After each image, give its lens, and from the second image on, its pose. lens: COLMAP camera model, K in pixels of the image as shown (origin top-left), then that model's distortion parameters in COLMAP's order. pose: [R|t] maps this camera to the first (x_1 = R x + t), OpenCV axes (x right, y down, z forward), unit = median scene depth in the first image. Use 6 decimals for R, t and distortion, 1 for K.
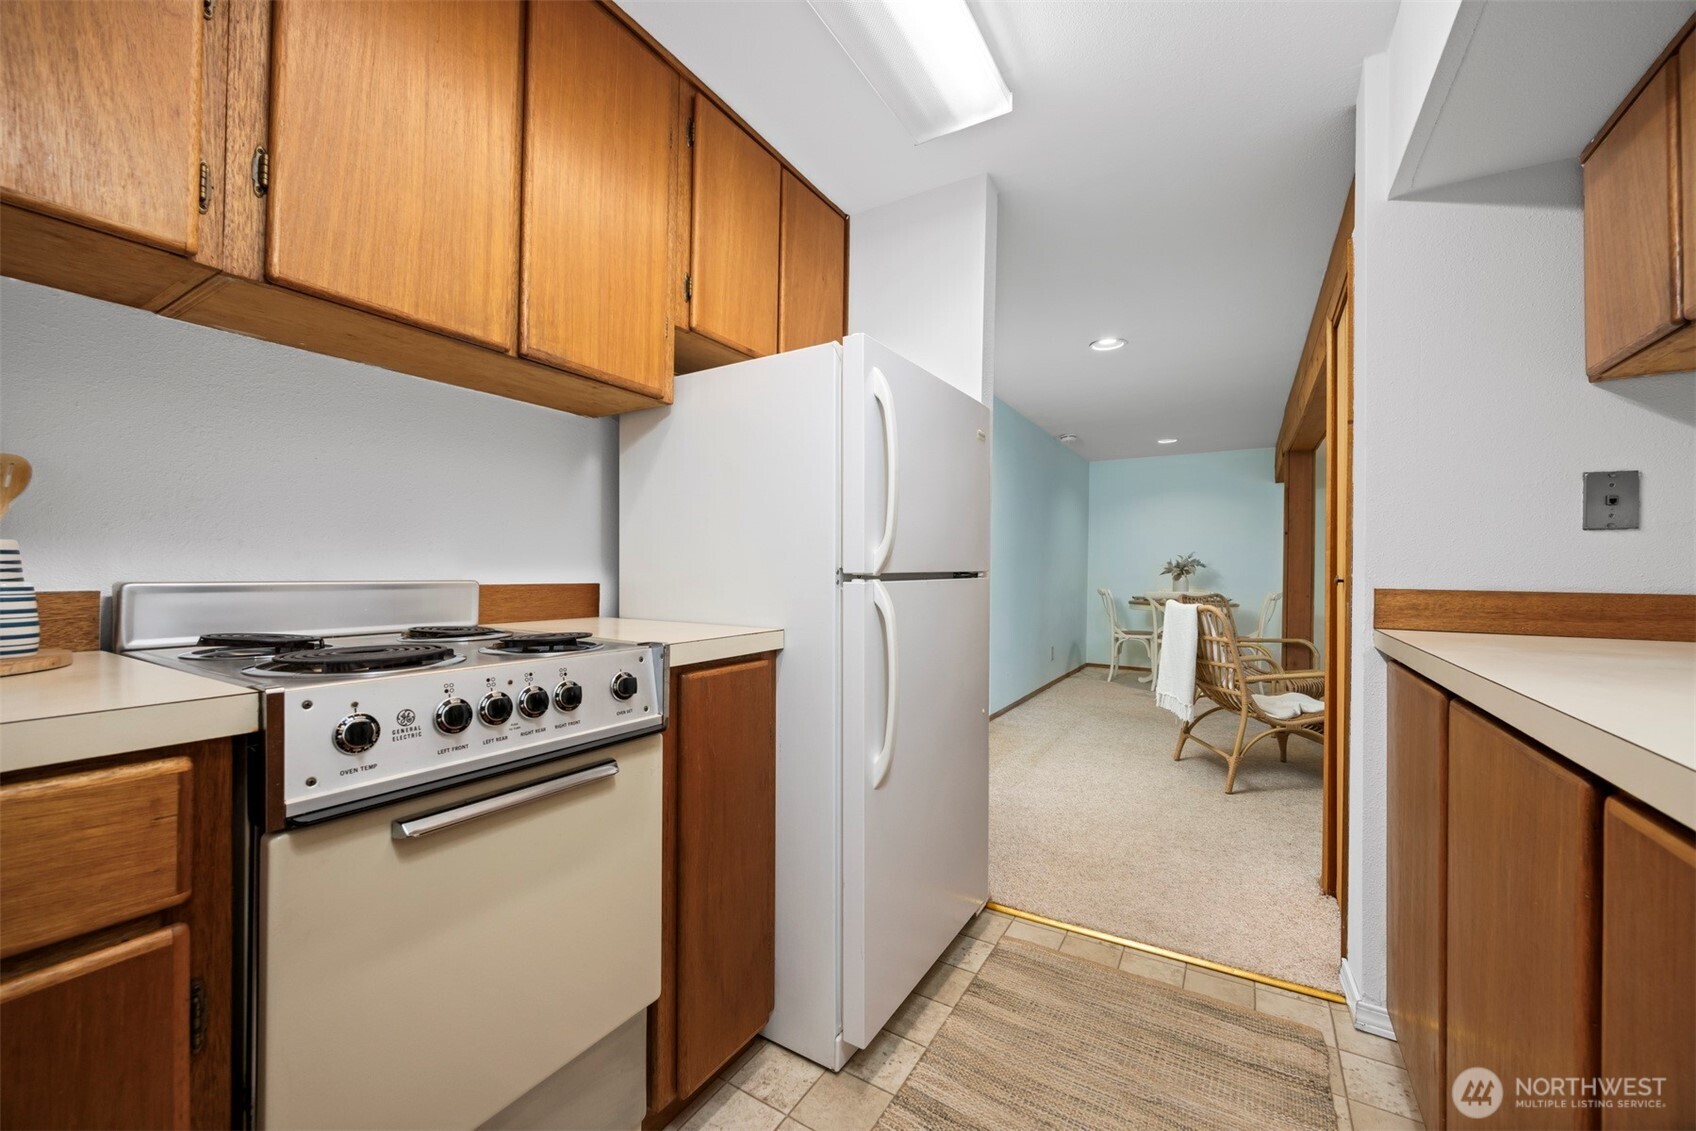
lens RADIAL K [[654.8, 0, 861.3], [0, 654.8, 564.4], [0, 0, 1]] dist [-0.009188, 0.000107]
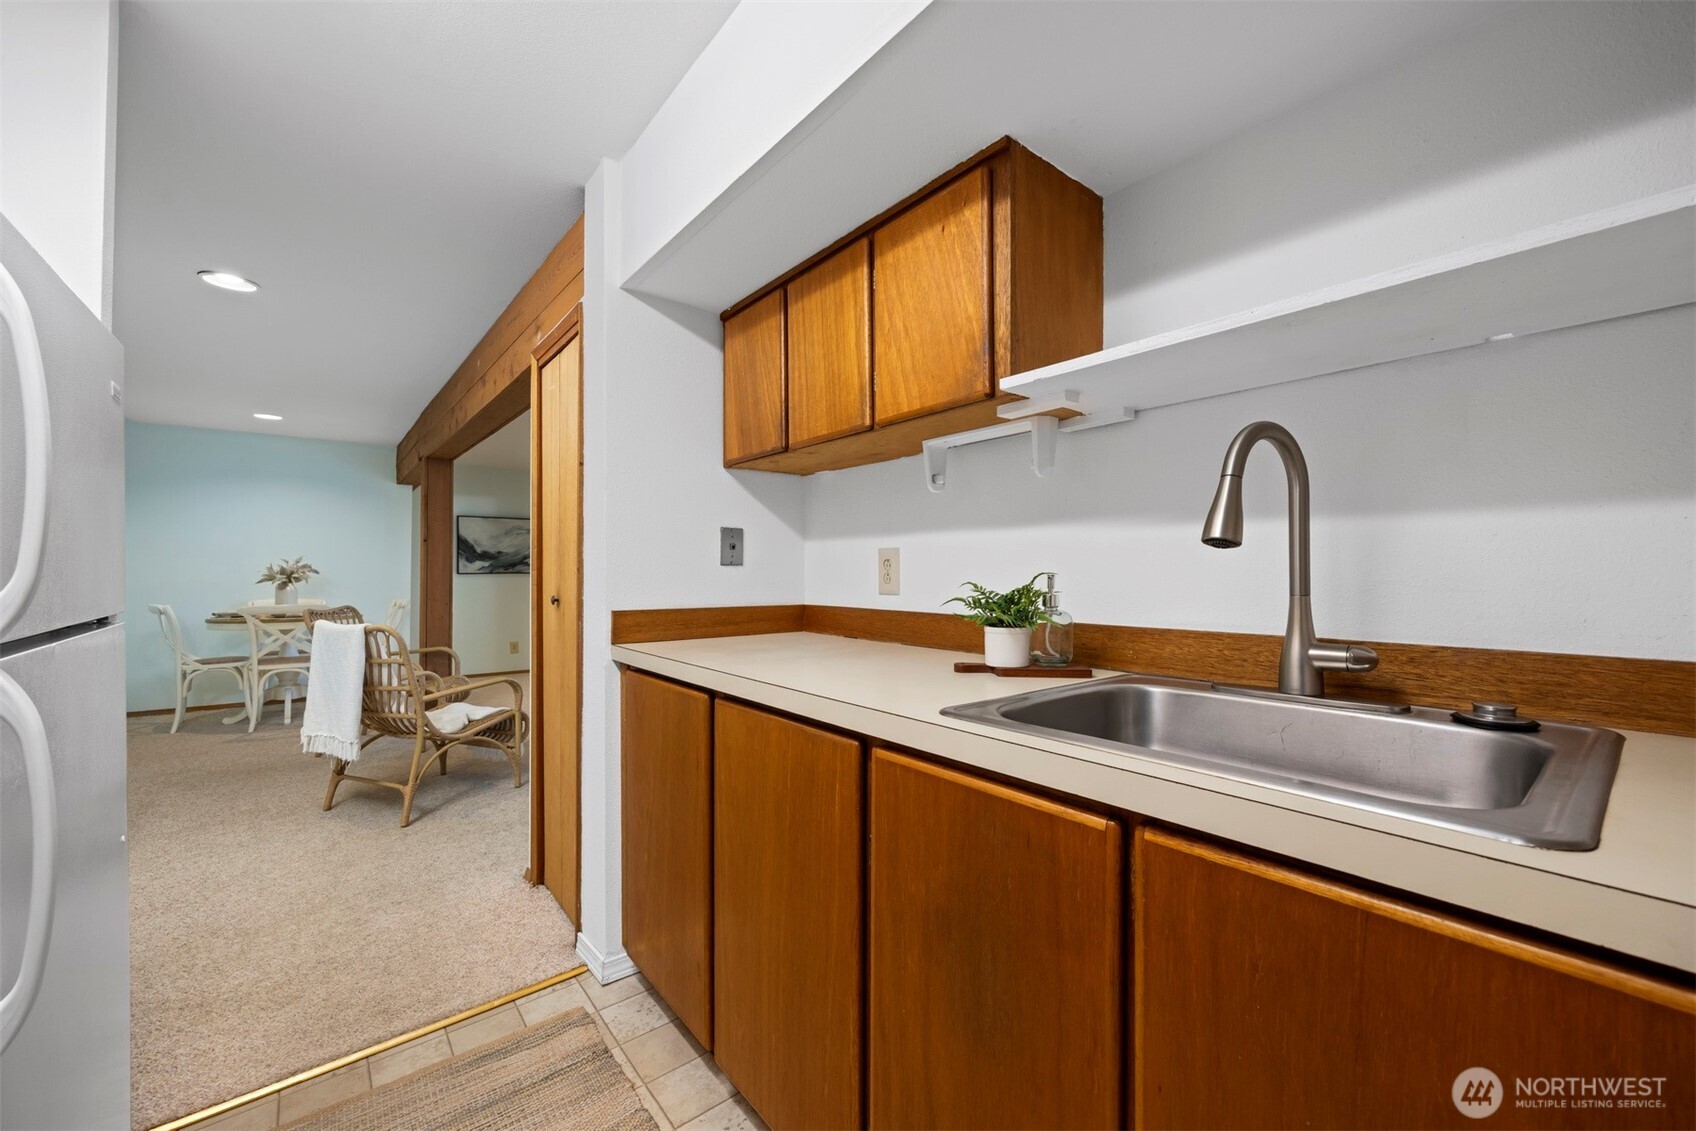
lens RADIAL K [[654.8, 0, 863.2], [0, 654.8, 570.3], [0, 0, 1]] dist [-0.009188, 0.000107]
pose [[0.318630, -0.002037, 0.947877, -0.144218], [-0.011767, 0.999912, 0.006105, -0.035229], [-0.947806, -0.013099, 0.318578, 0.129497]]
